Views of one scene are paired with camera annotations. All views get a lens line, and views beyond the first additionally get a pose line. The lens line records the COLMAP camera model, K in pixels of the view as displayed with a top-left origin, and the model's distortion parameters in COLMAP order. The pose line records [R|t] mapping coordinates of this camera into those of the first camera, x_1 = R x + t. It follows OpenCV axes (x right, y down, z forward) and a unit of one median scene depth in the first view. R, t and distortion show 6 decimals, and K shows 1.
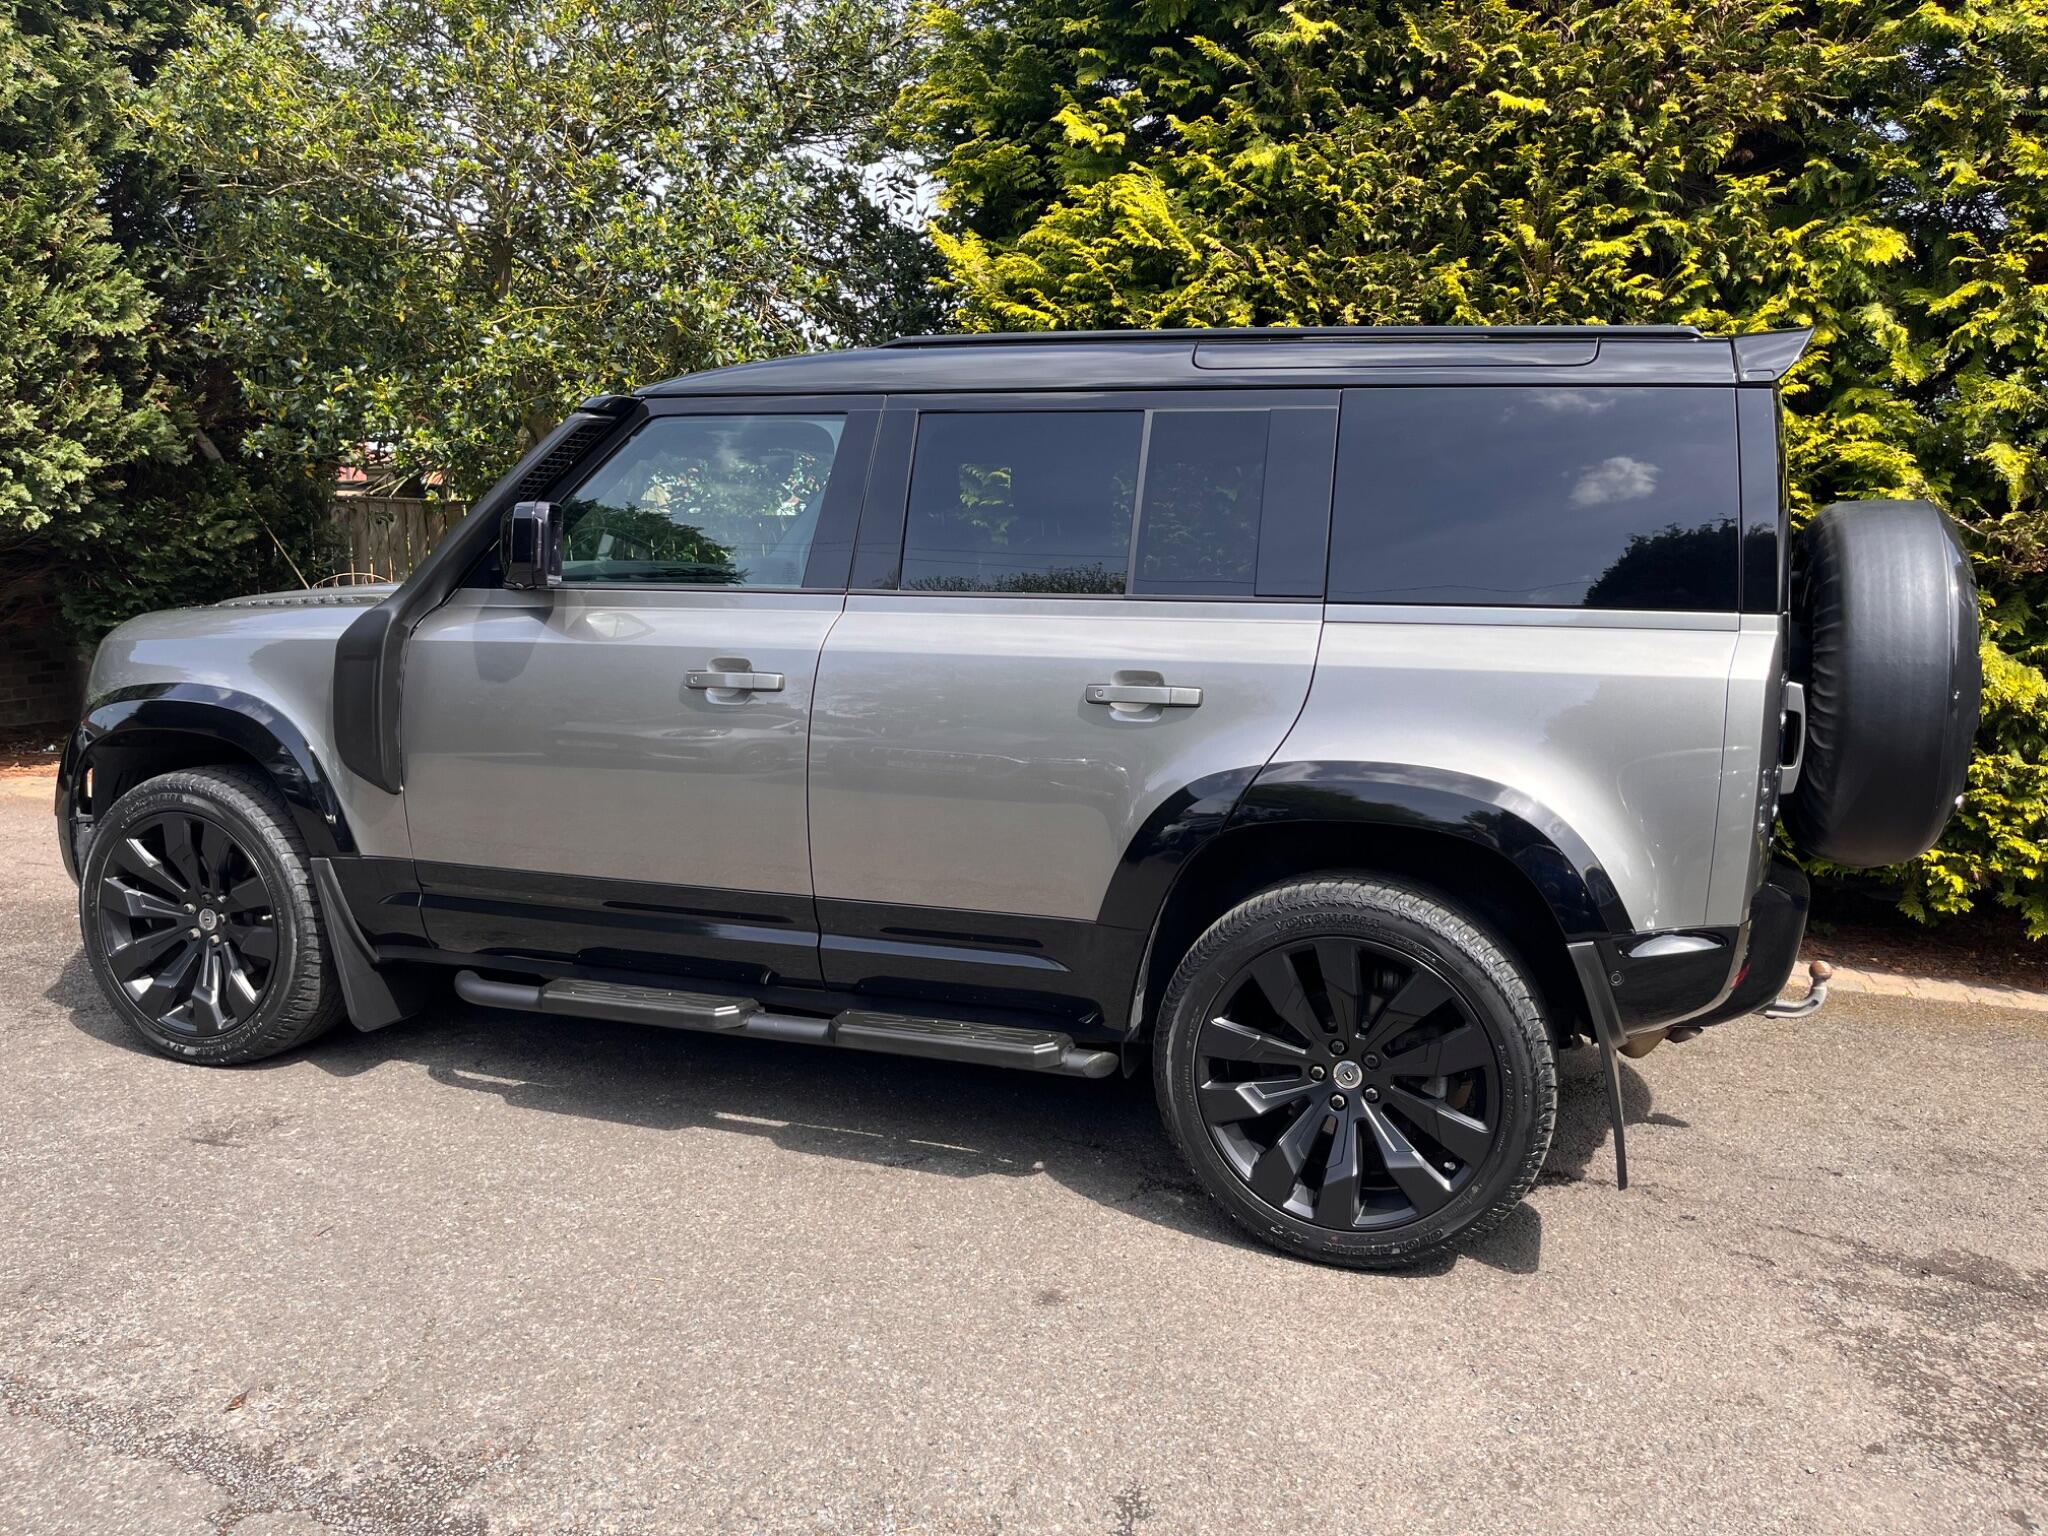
lens RADIAL K [[1546.9, 0, 1025.9], [0, 1546.9, 763.3], [0, 0, 1]] dist [0.071546, -0.113719]
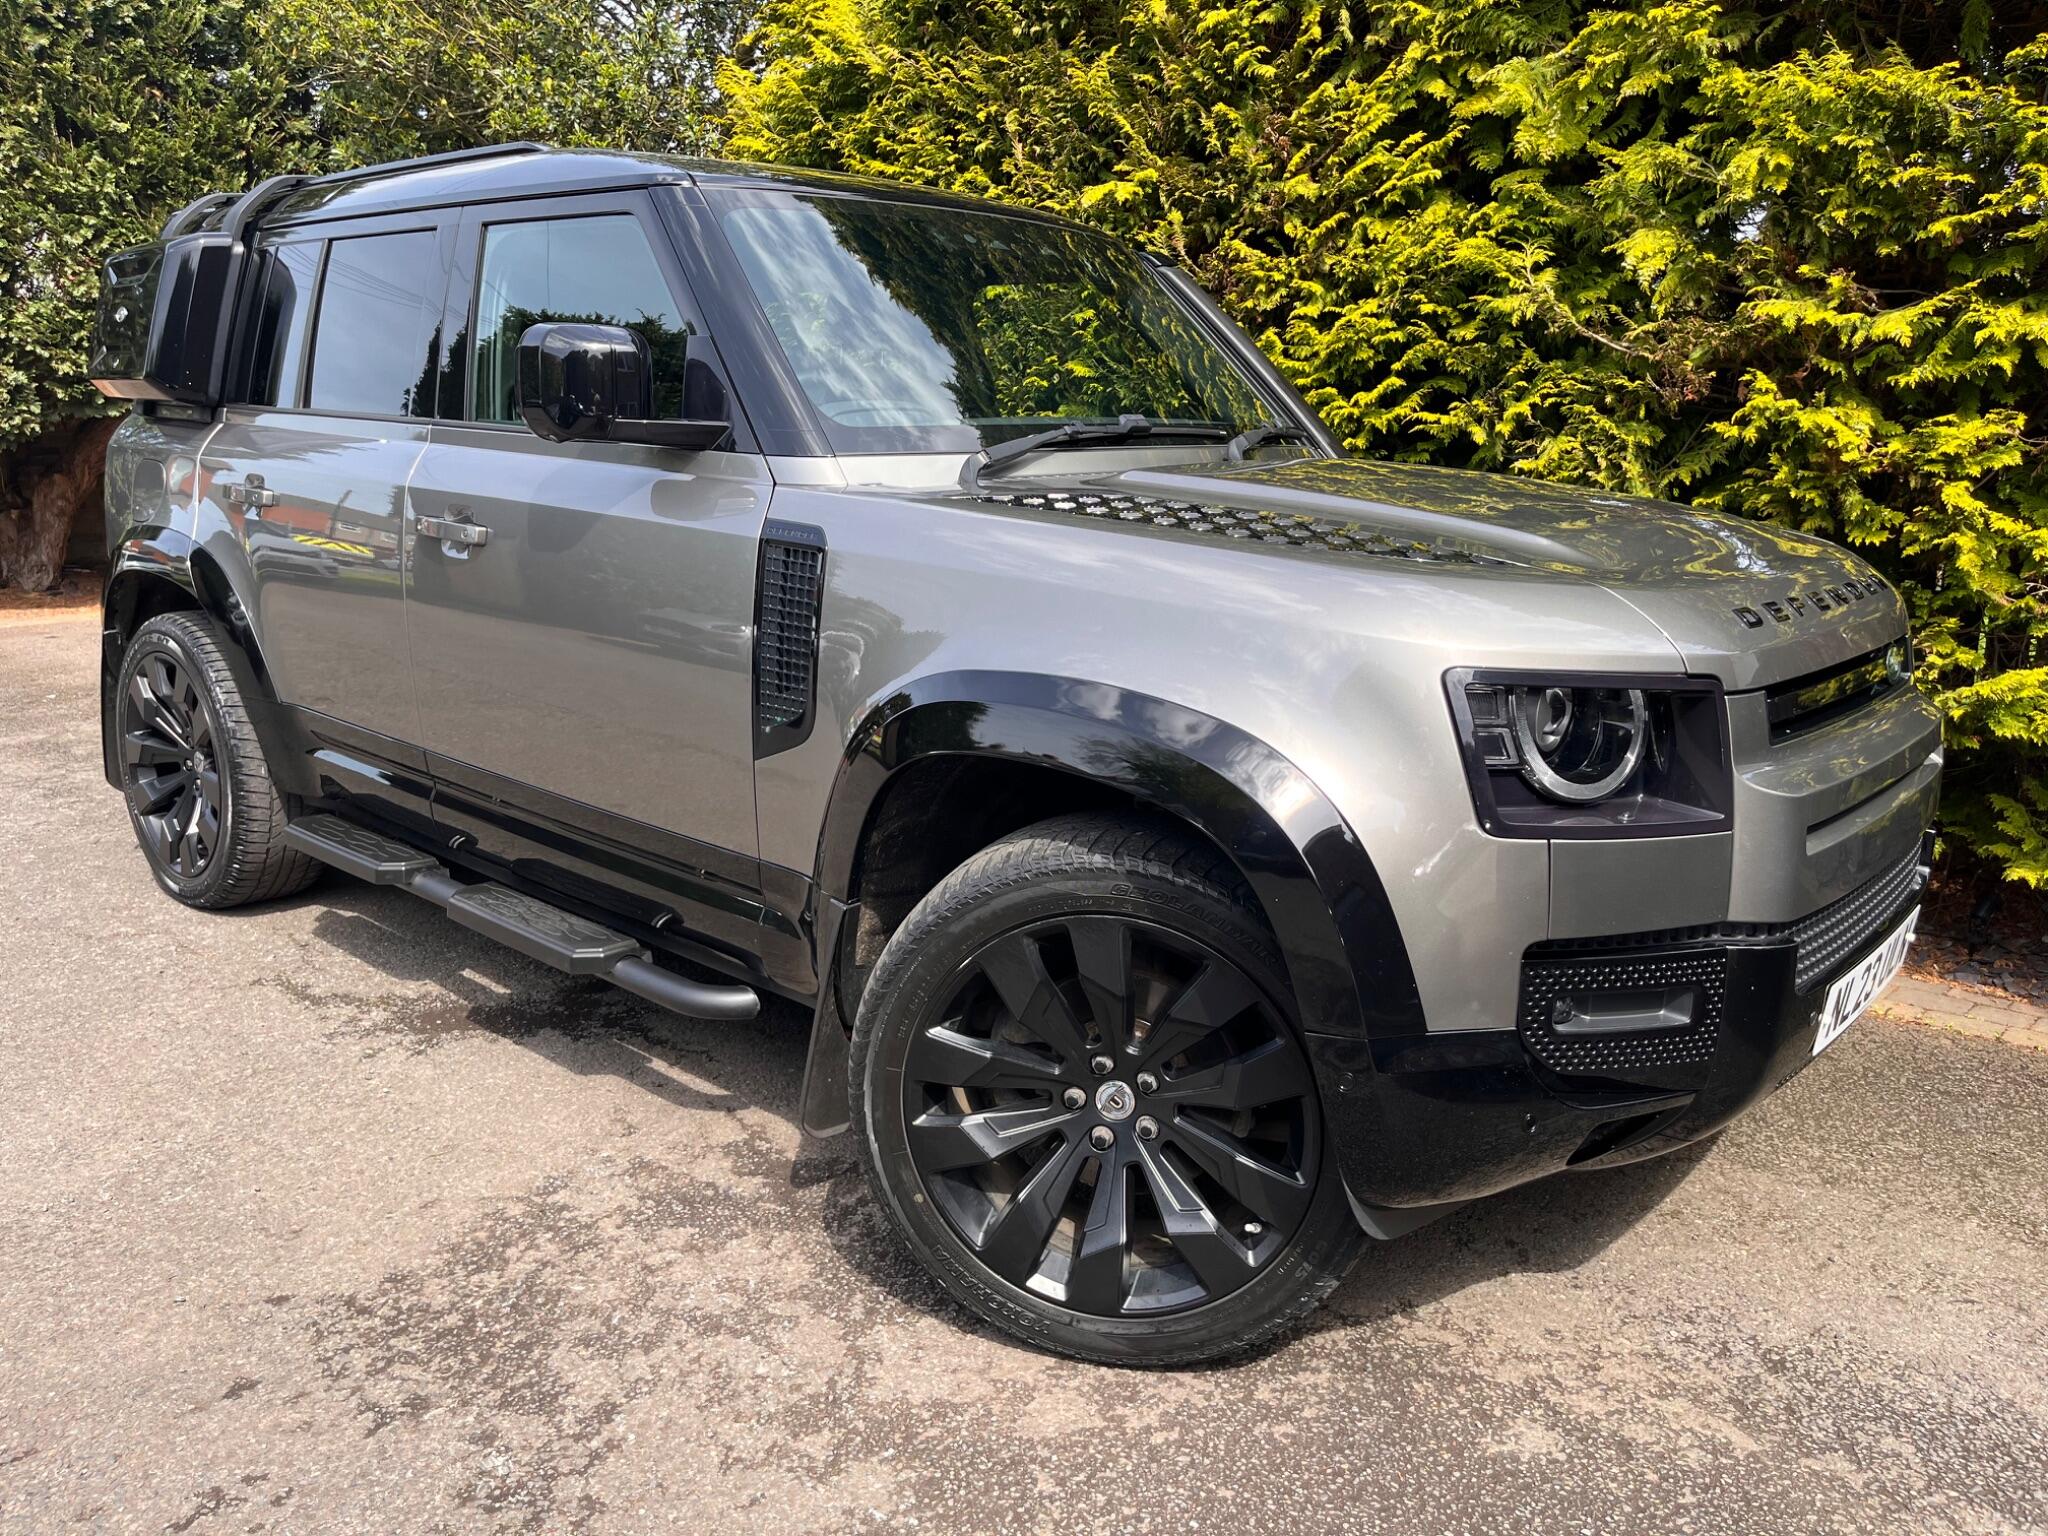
lens RADIAL K [[1546.9, 0, 1025.9], [0, 1546.9, 763.3], [0, 0, 1]] dist [0.071546, -0.113719]
pose [[0.924313, 0.079967, -0.373163, 0.614179], [-0.052890, 0.995206, 0.082262, 0.008049], [0.377952, -0.056300, 0.924112, 0.152603]]
